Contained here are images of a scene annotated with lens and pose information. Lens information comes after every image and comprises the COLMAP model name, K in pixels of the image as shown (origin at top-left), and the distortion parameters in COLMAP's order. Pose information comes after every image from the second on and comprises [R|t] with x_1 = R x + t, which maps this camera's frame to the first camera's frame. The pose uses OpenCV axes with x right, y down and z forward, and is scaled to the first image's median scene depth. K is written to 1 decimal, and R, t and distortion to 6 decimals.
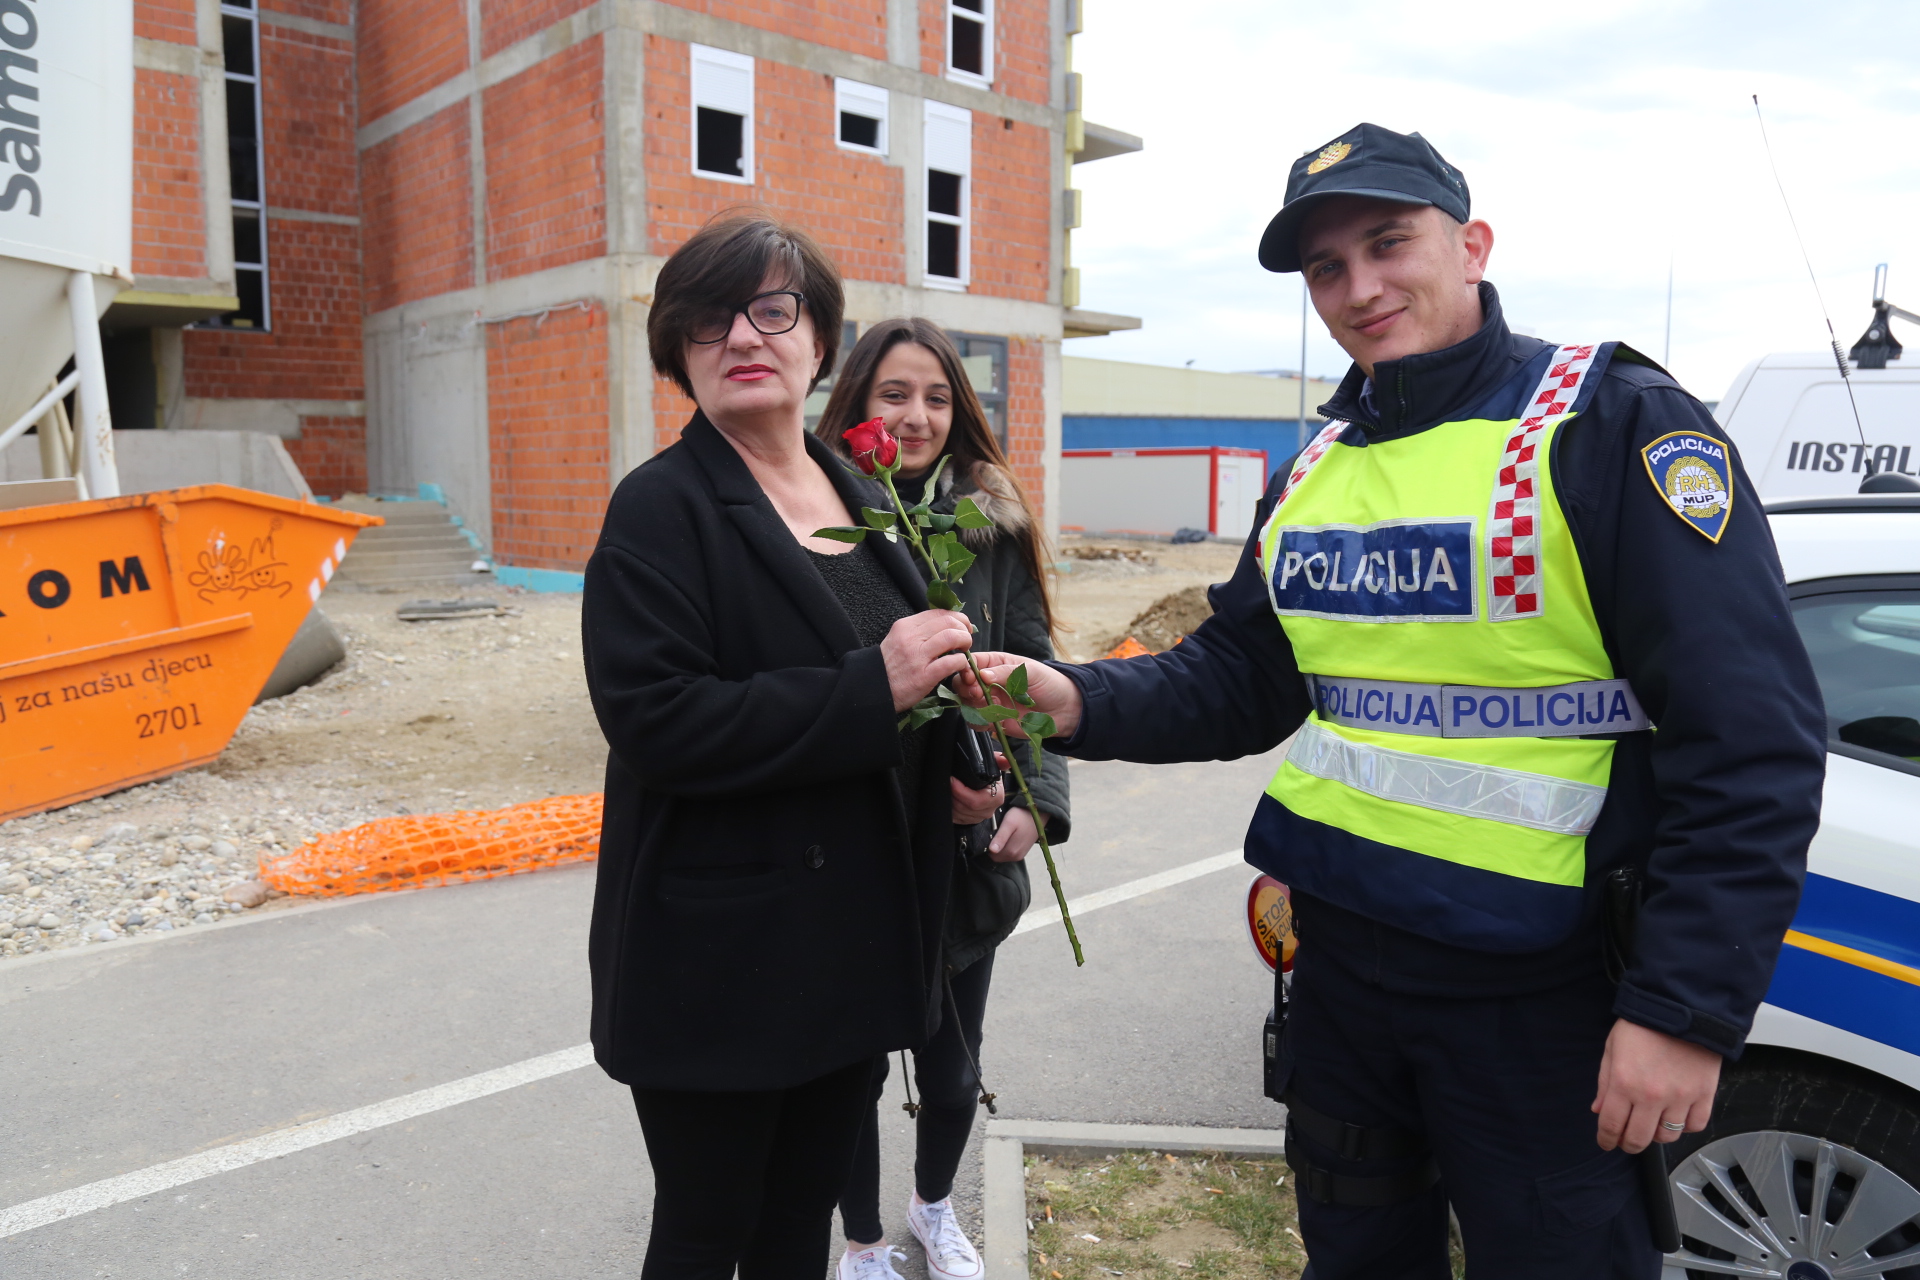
lens RADIAL K [[1302.8, 0, 948.1], [0, 1302.8, 652.6], [0, 0, 1]] dist [-0.113198, 0.058345]
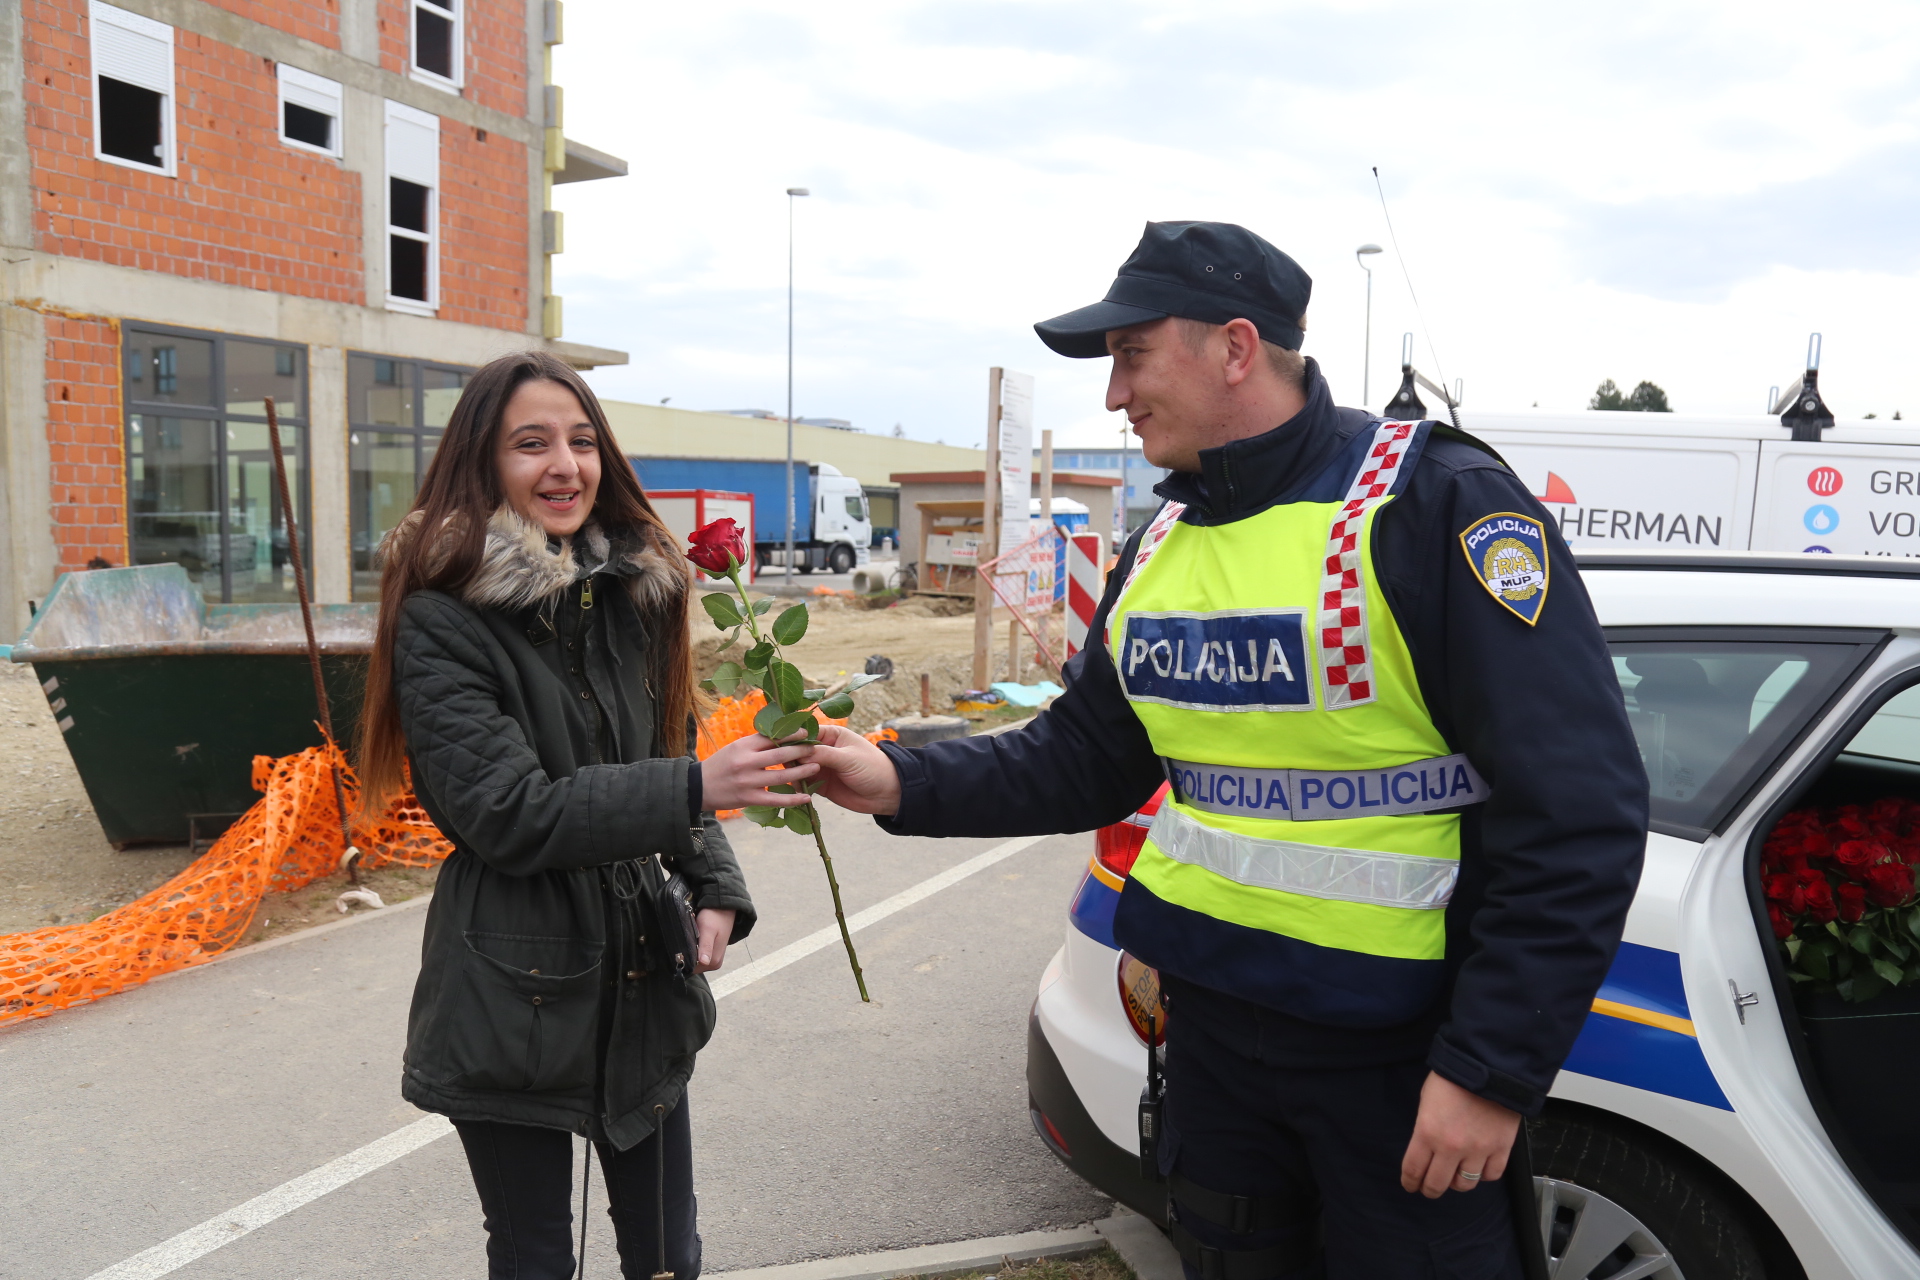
lens RADIAL K [[1373.4, 0, 931.3], [0, 1373.4, 650.7], [0, 0, 1]] dist [-0.099578, 0.068414]
pose [[0.930504, -0.026705, 0.365306, -0.015534], [0.041032, 0.998661, -0.031513, -0.003323], [-0.363975, 0.044312, 0.930354, 0.010161]]
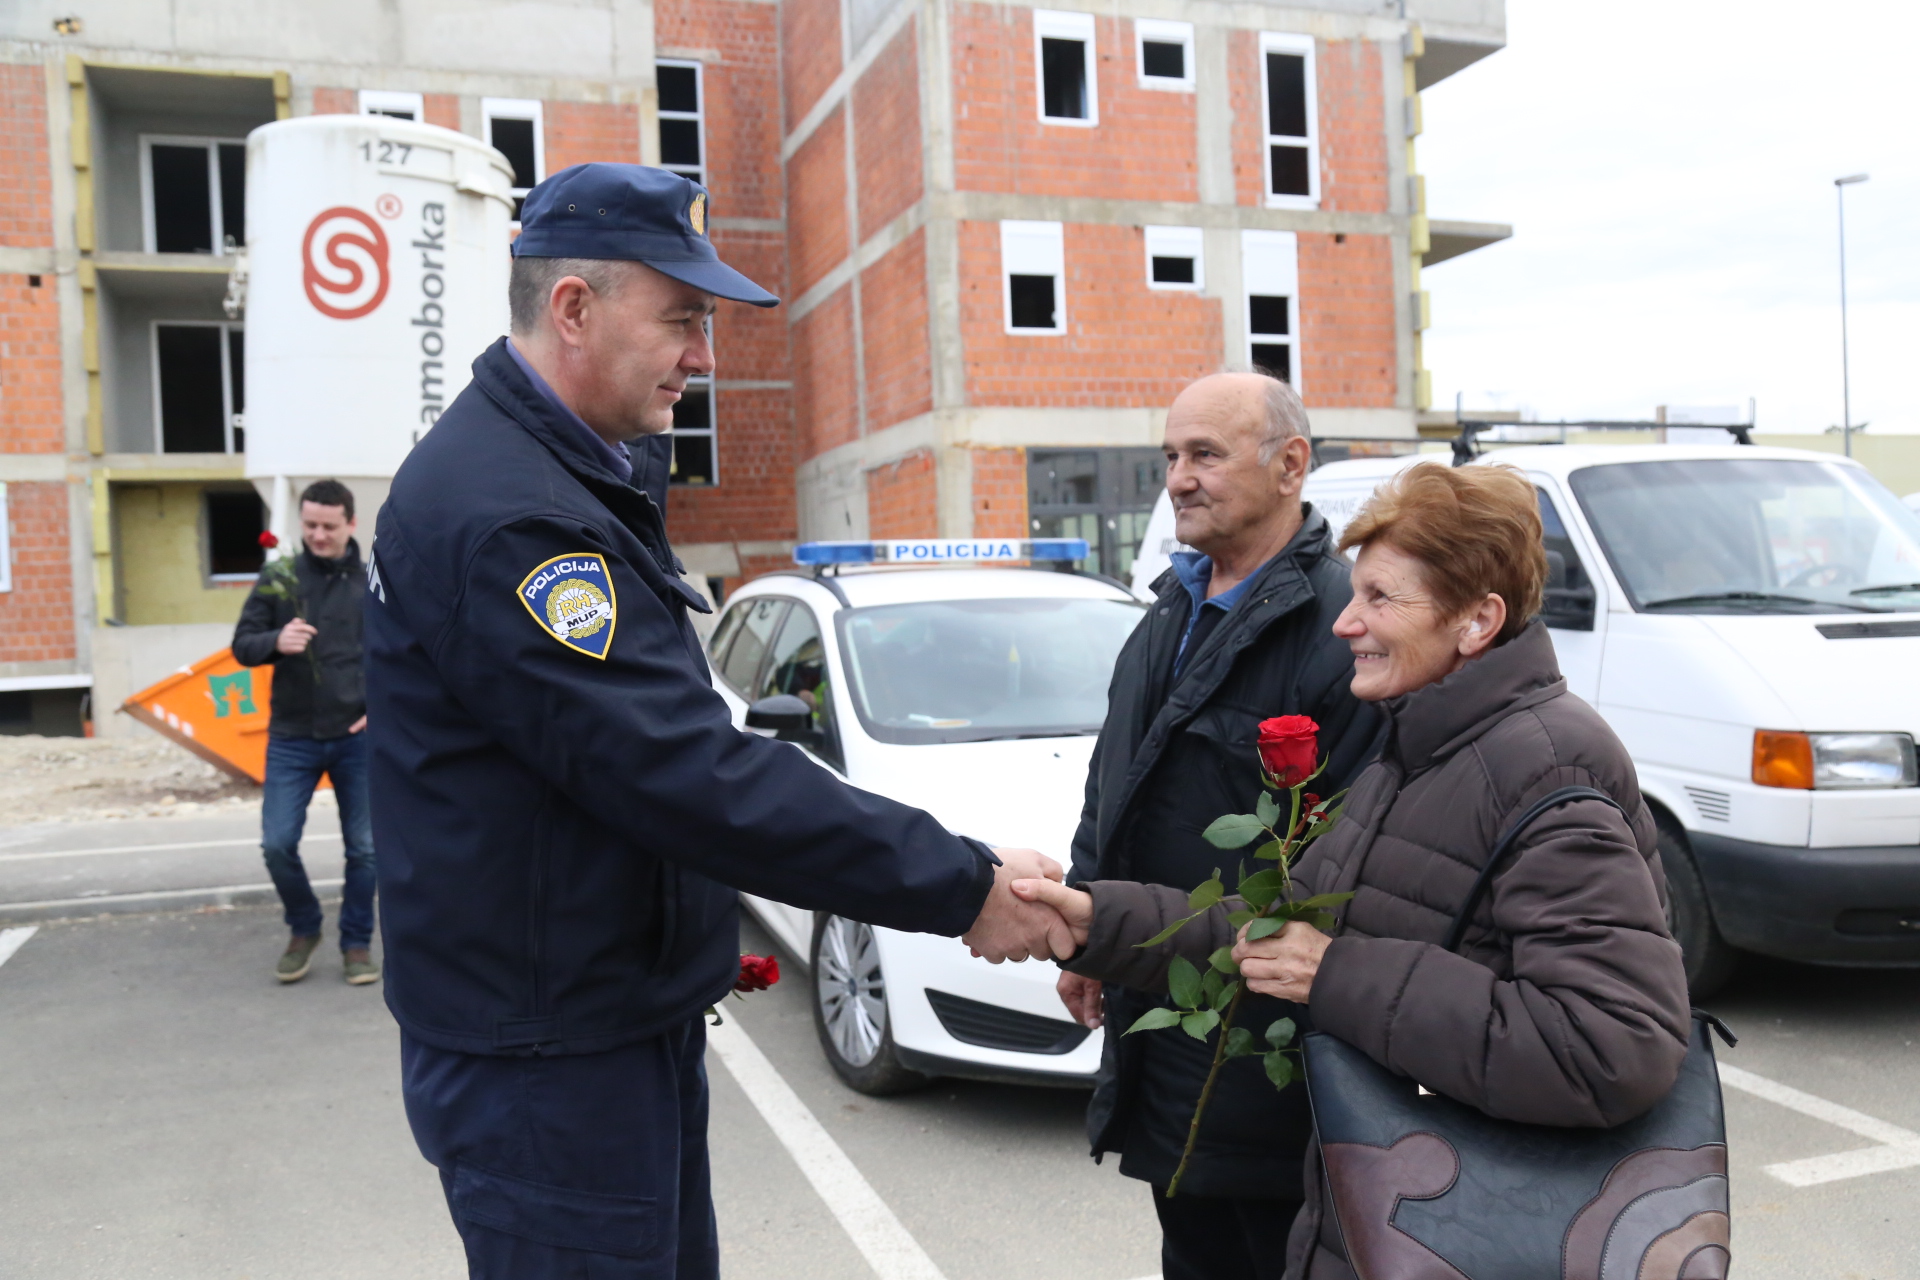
lens RADIAL K [[1556.9, 0, 965.9], [0, 1556.9, 647.0], [0, 0, 1]] dist [-0.066836, 0.055007]
pose [[0.911586, -0.030300, -0.409991, 0.294986], [-0.013065, 0.994641, -0.102556, 0.043873], [0.410901, 0.098845, 0.906305, -0.222291]]
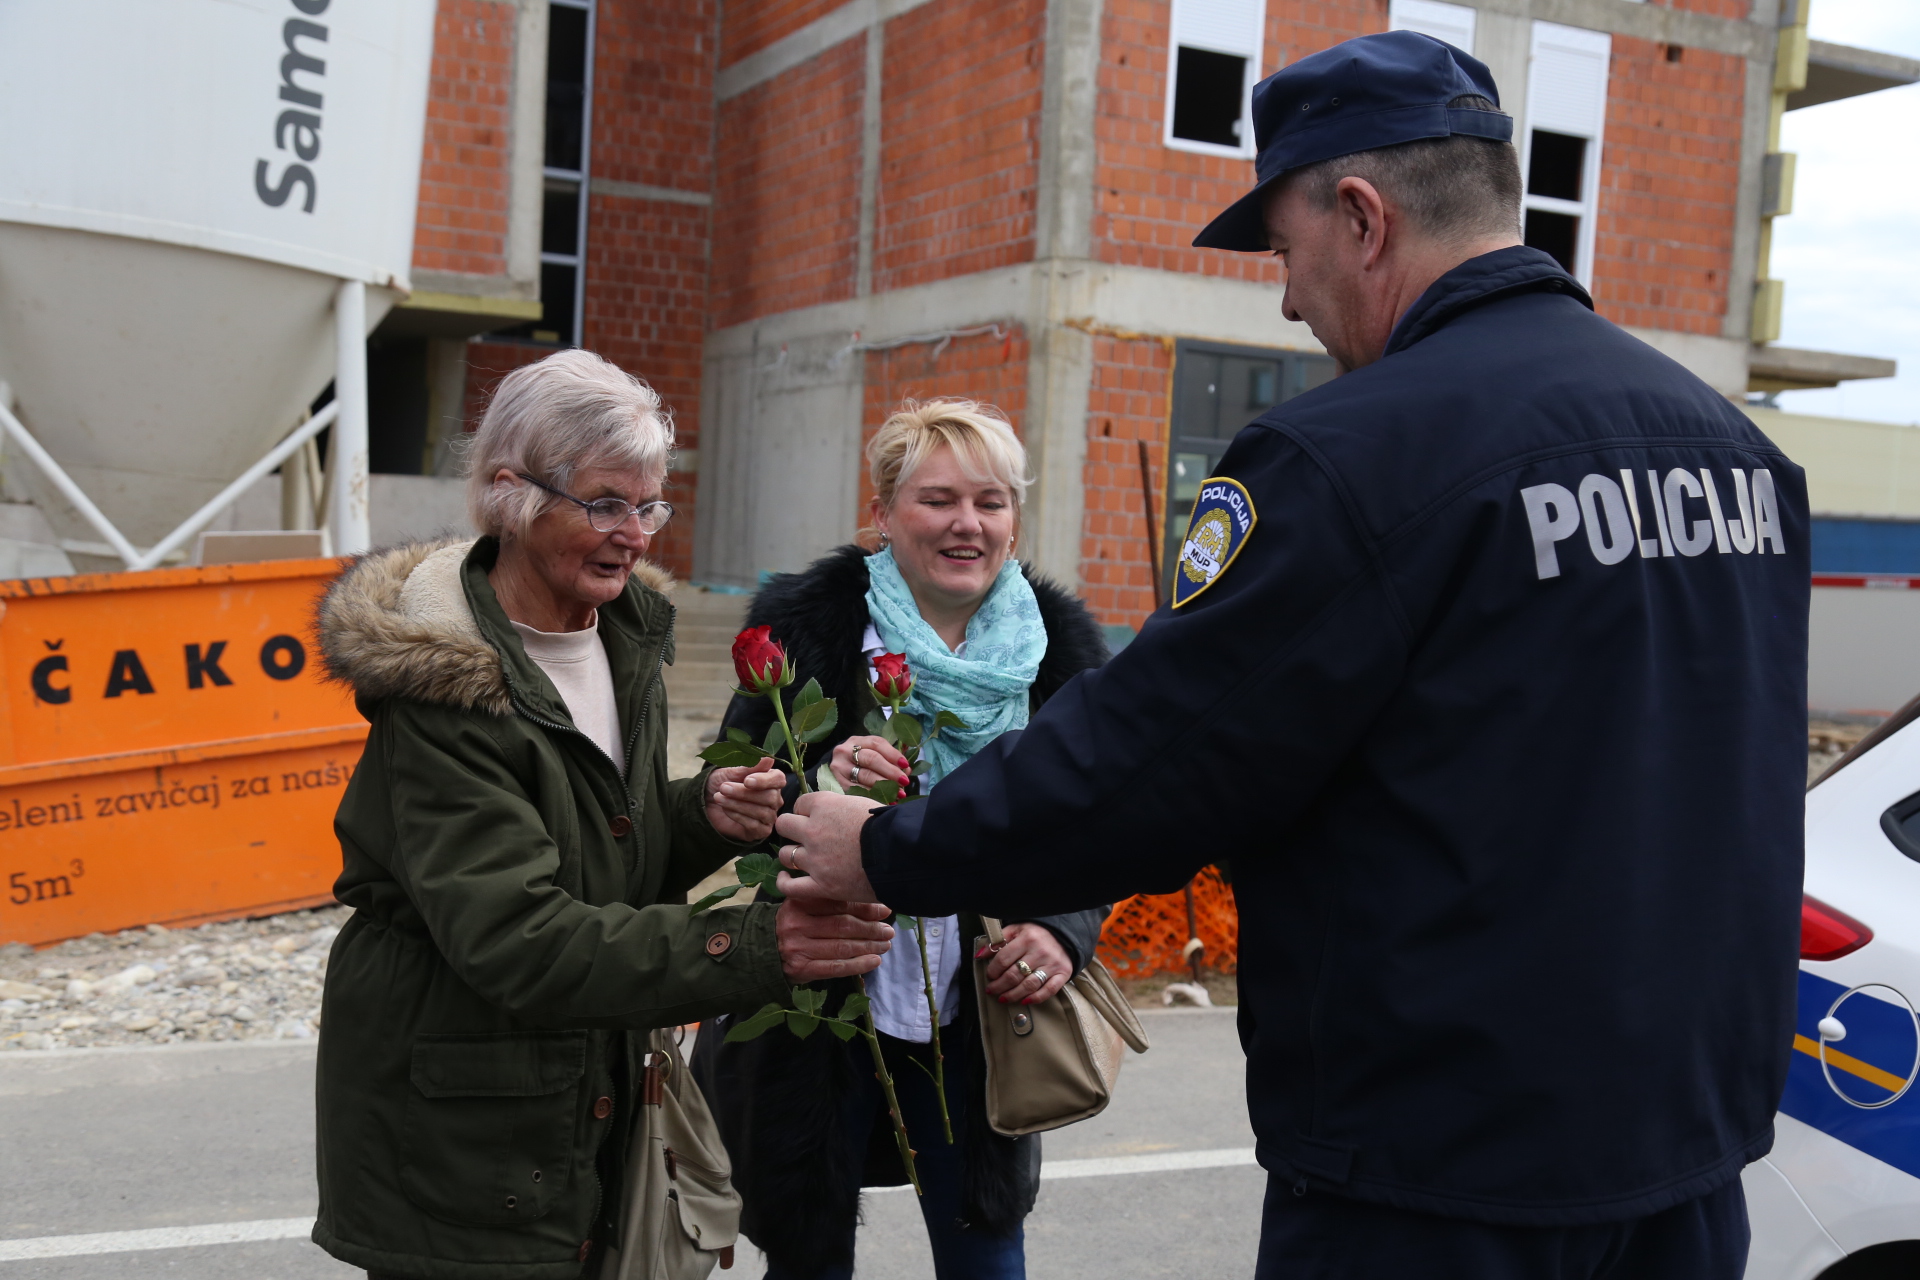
lens RADIAL K [[2077.2, 0, 958.6], [0, 2077.2, 667.9], [0, 0, 1]] dist [0.056448, 0.000000]
pose [[0.952851, 0.061718, -0.297097, 0.040927], [-0.090707, 0.992262, -0.084787, 0.009931], [0.289565, 0.107738, 0.951075, -0.063725]]
